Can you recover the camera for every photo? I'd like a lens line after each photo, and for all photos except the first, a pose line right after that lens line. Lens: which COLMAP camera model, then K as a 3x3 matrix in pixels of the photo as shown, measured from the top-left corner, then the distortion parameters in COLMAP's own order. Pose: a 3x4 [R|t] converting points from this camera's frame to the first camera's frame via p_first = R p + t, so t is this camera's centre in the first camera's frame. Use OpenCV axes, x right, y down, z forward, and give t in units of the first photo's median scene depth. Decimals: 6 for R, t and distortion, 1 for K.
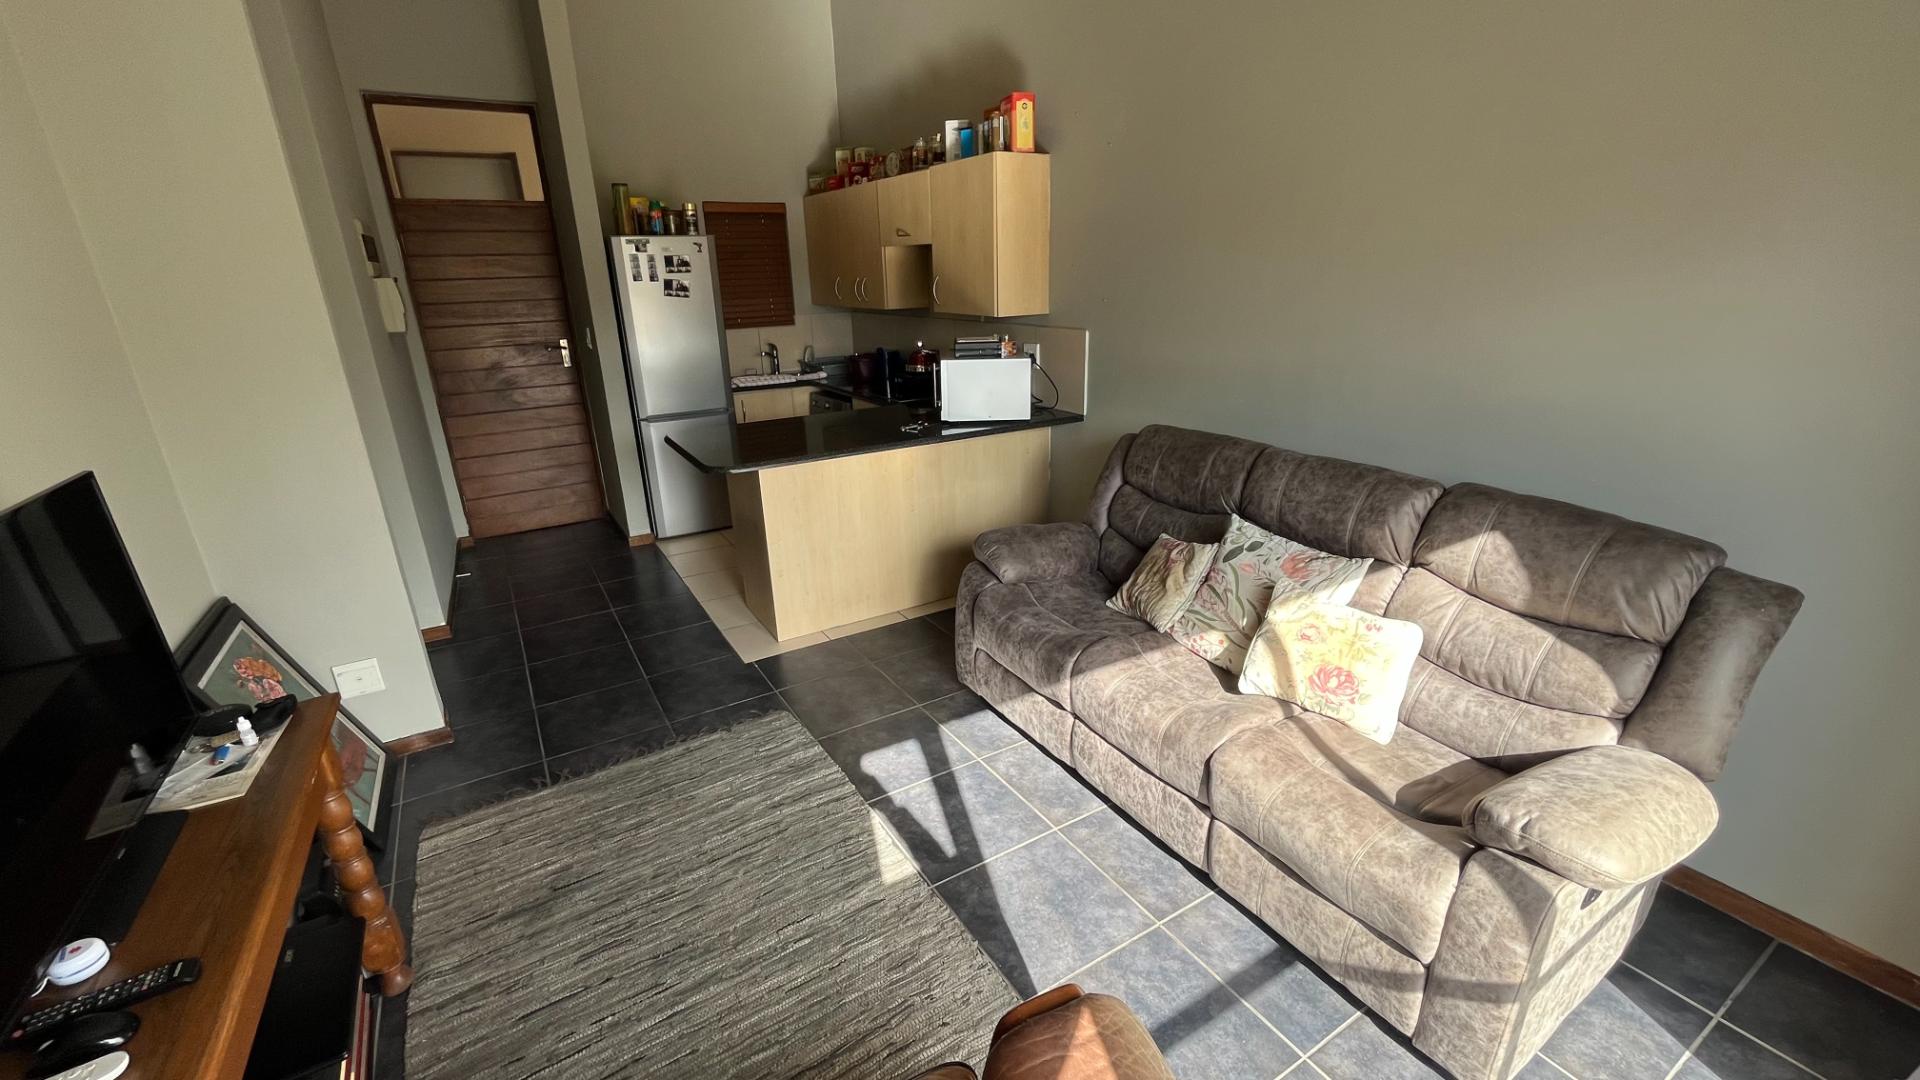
lens RADIAL K [[781.0, 0, 957.3], [0, 781.0, 544.3], [0, 0, 1]] dist [-0.002028, -0.000176]
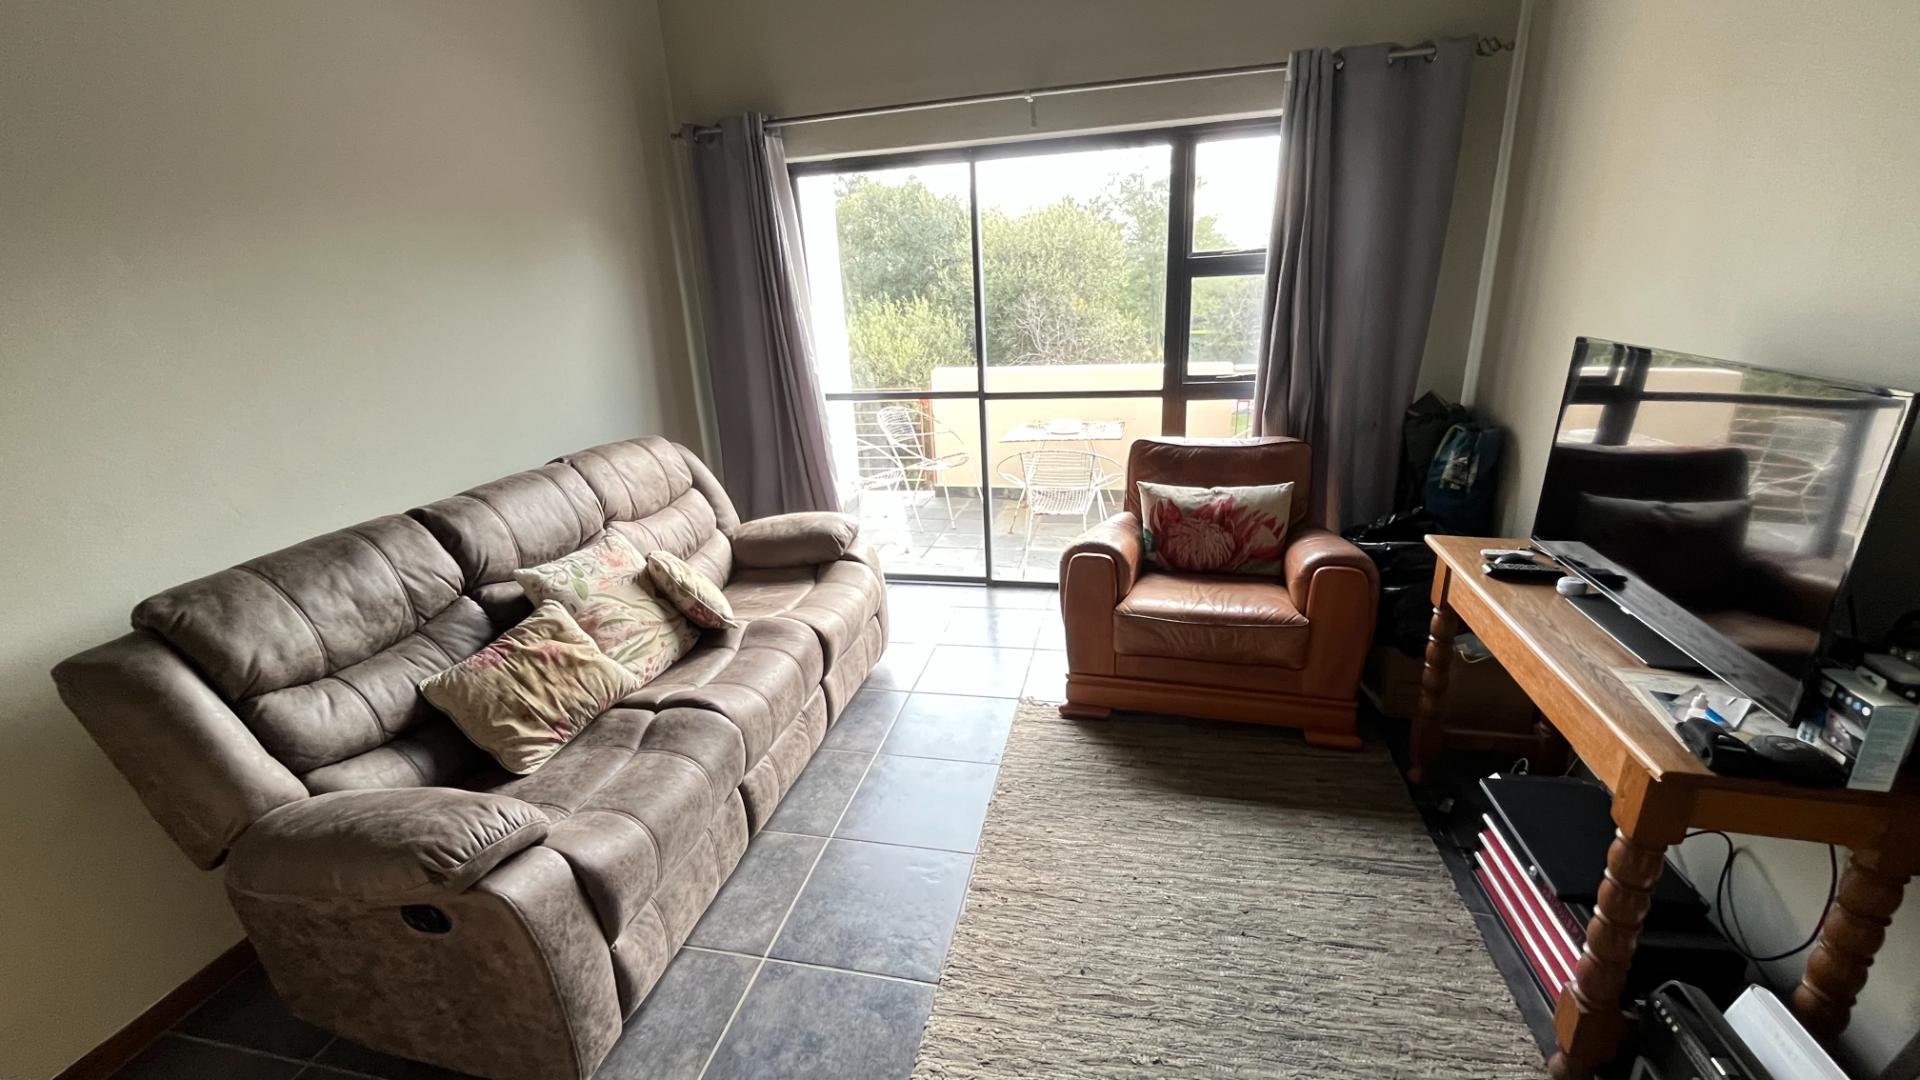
lens RADIAL K [[781.0, 0, 957.3], [0, 781.0, 544.3], [0, 0, 1]] dist [-0.002028, -0.000176]
pose [[-0.714024, -0.167355, 0.679825, -0.544378], [0.294433, 0.809192, 0.508447, -0.347306], [-0.635199, 0.563206, -0.528508, 1.131060]]
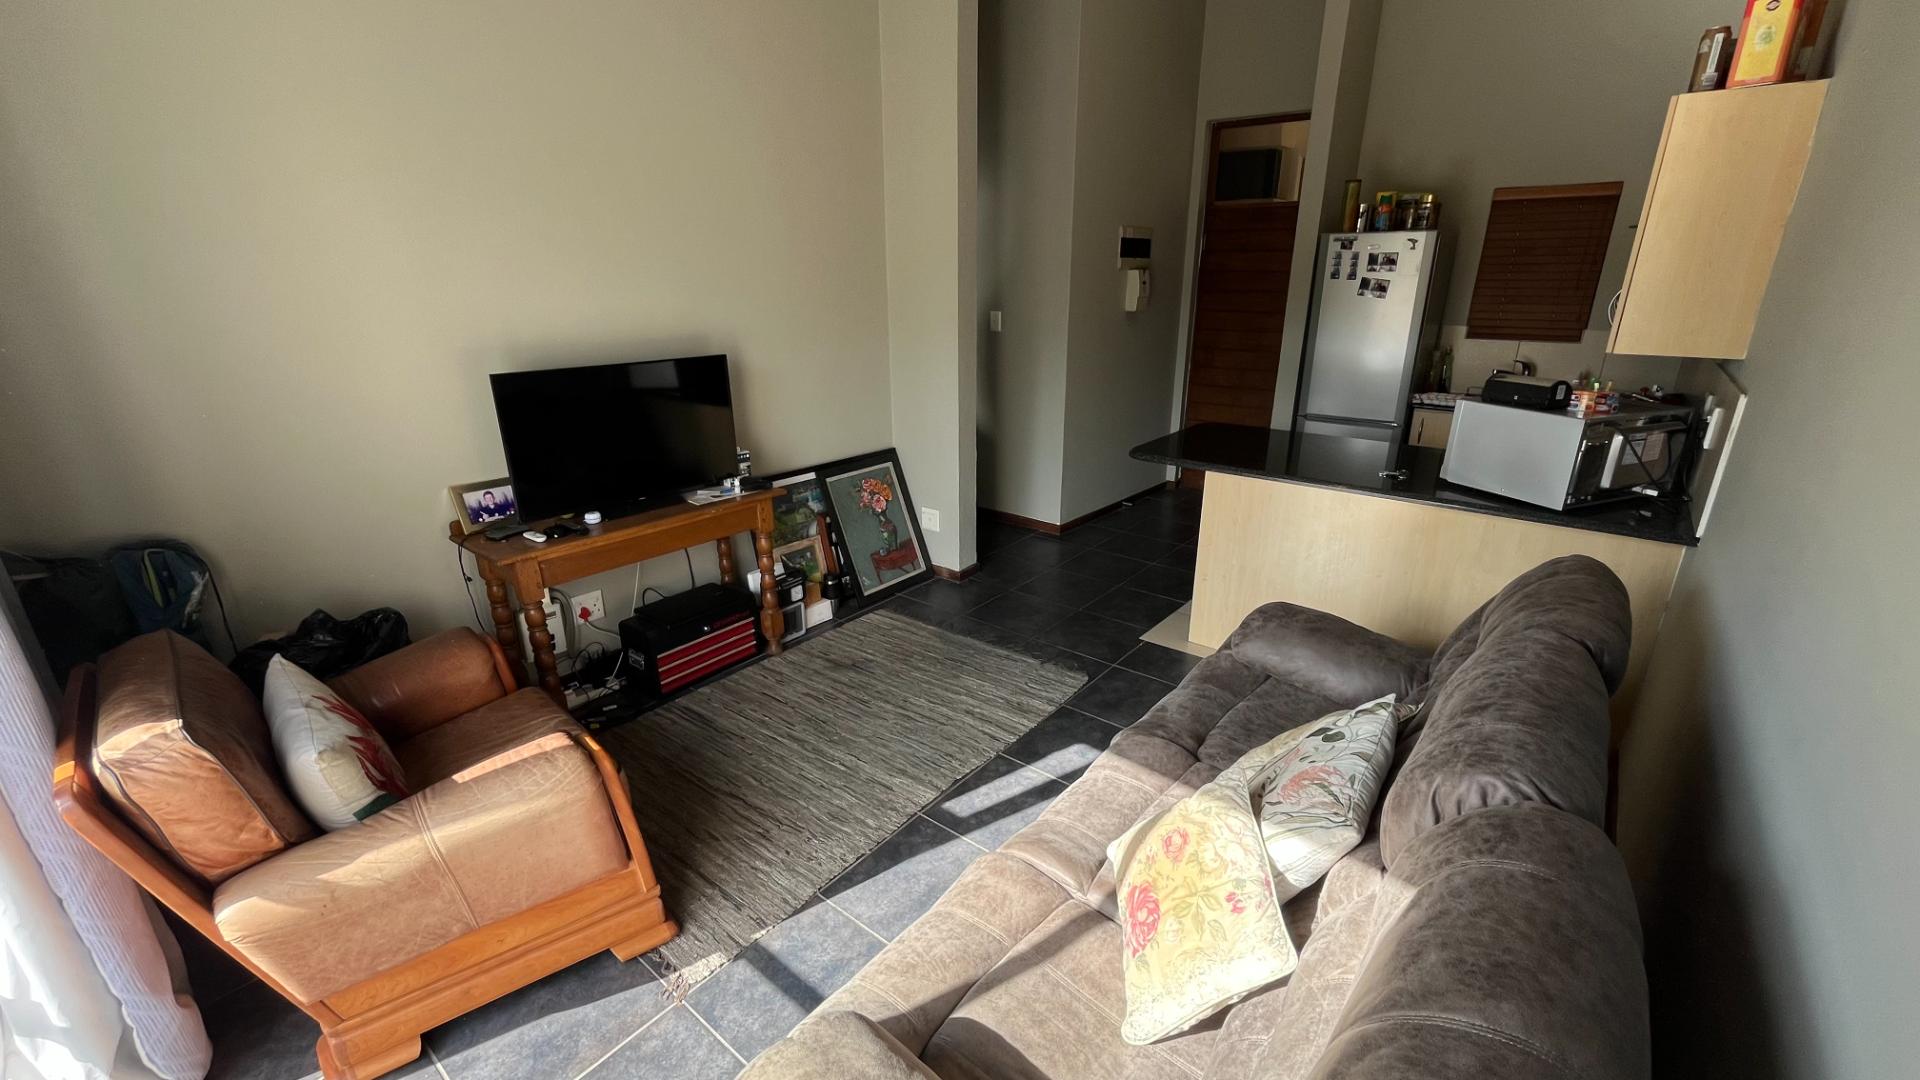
lens RADIAL K [[781.0, 0, 957.3], [0, 781.0, 544.3], [0, 0, 1]] dist [-0.002028, -0.000176]
pose [[0.333342, 0.333578, -0.881821, 0.751069], [-0.319810, 0.919868, 0.227077, -0.178610], [0.886907, 0.206321, 0.413312, 0.423910]]
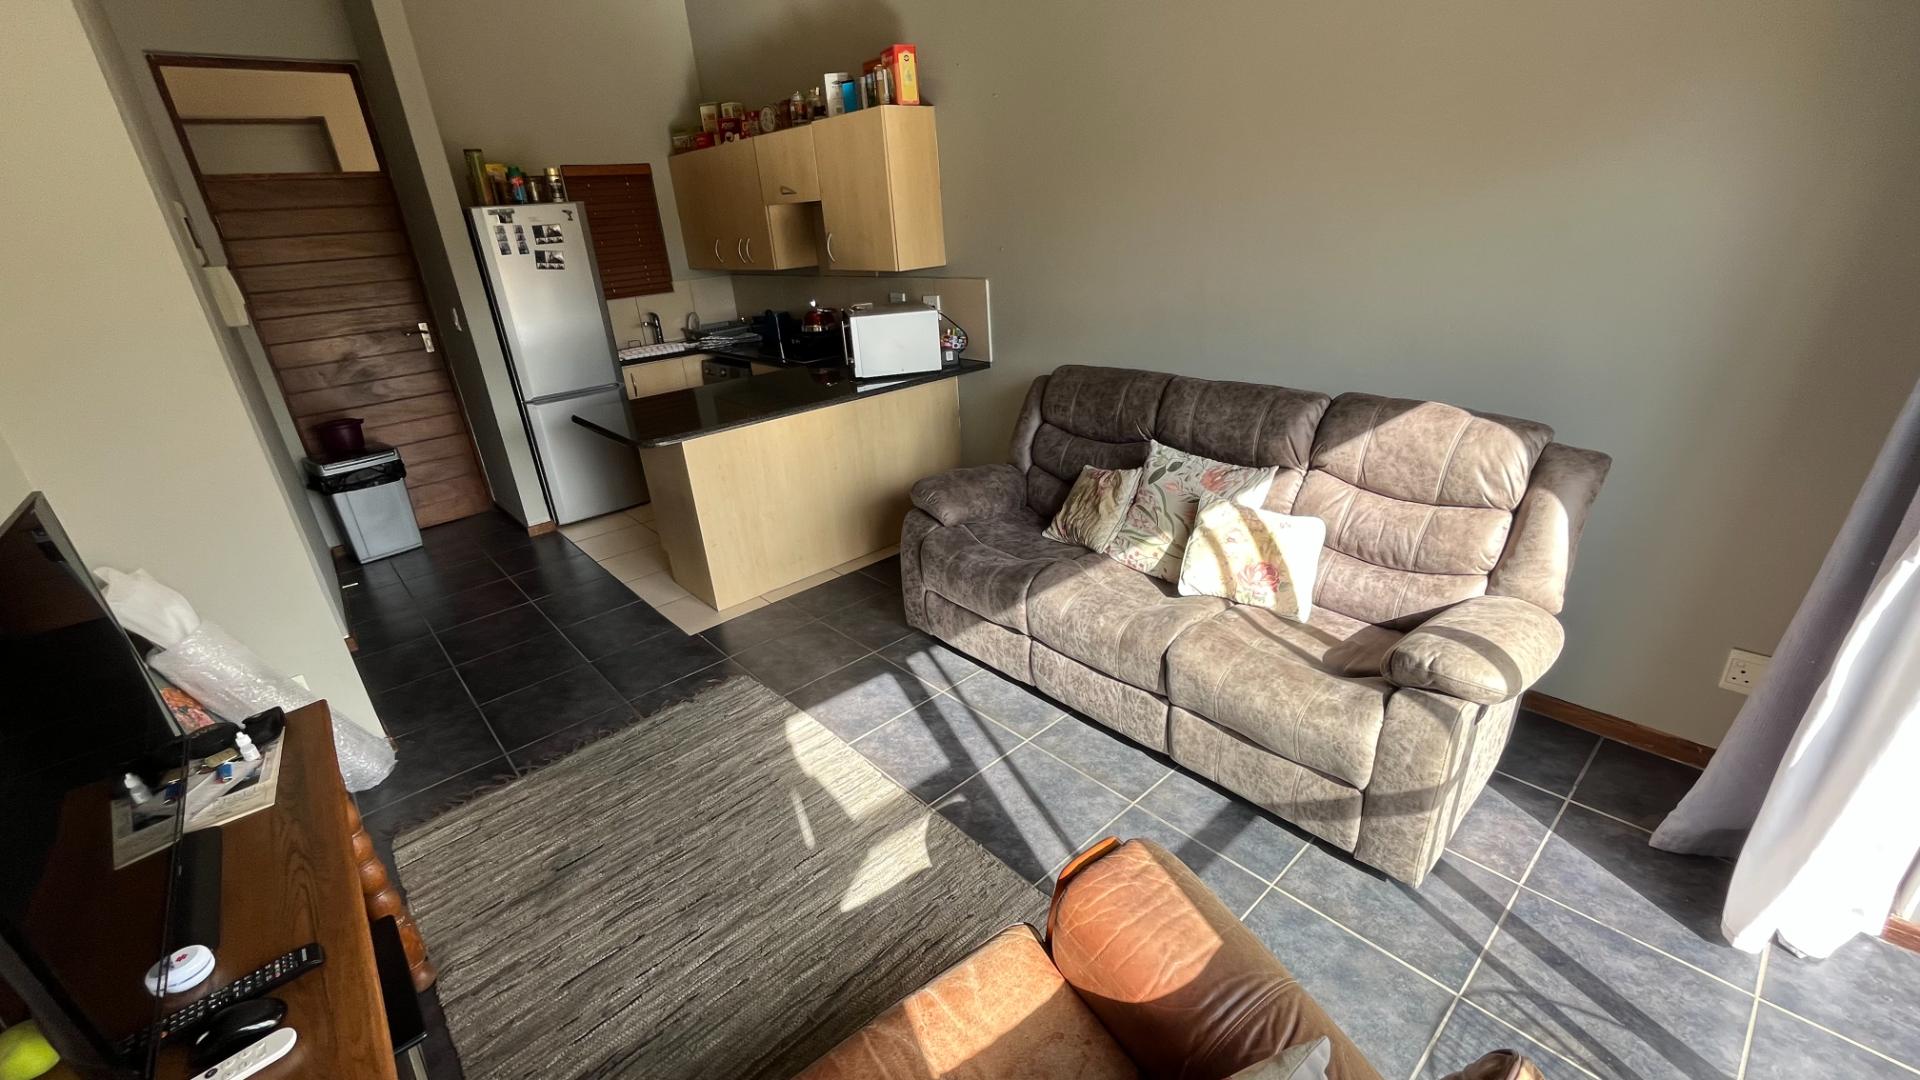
lens RADIAL K [[781.0, 0, 957.3], [0, 781.0, 544.3], [0, 0, 1]] dist [-0.002028, -0.000176]
pose [[0.982399, -0.109587, 0.151270, -0.100645], [0.101342, 0.992967, 0.061203, 0.012670], [-0.156913, -0.044796, 0.986596, -0.052172]]
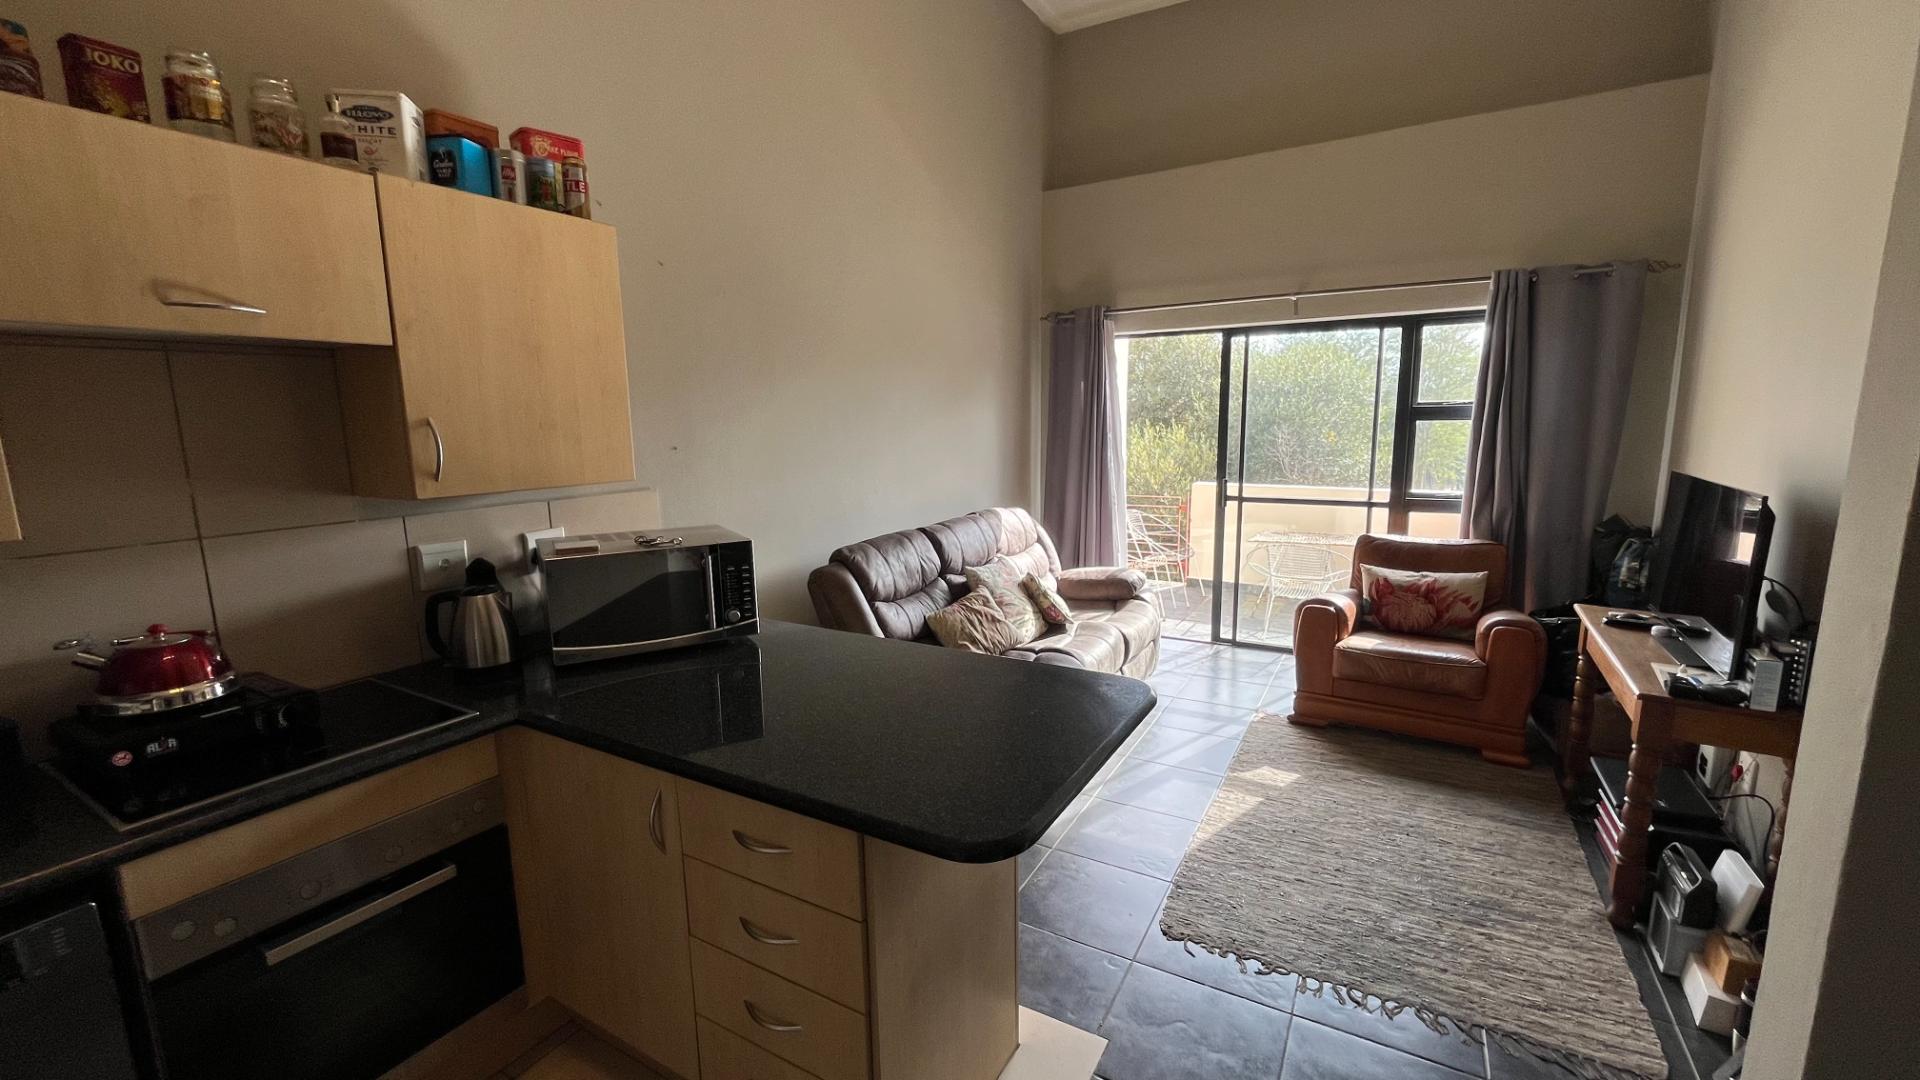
lens RADIAL K [[781.0, 0, 957.3], [0, 781.0, 544.3], [0, 0, 1]] dist [-0.002028, -0.000176]
pose [[-0.477791, -0.115161, 0.870892, -0.928213], [0.318156, 0.901384, 0.293741, -0.520296], [-0.818836, 0.417426, -0.394034, 1.588175]]
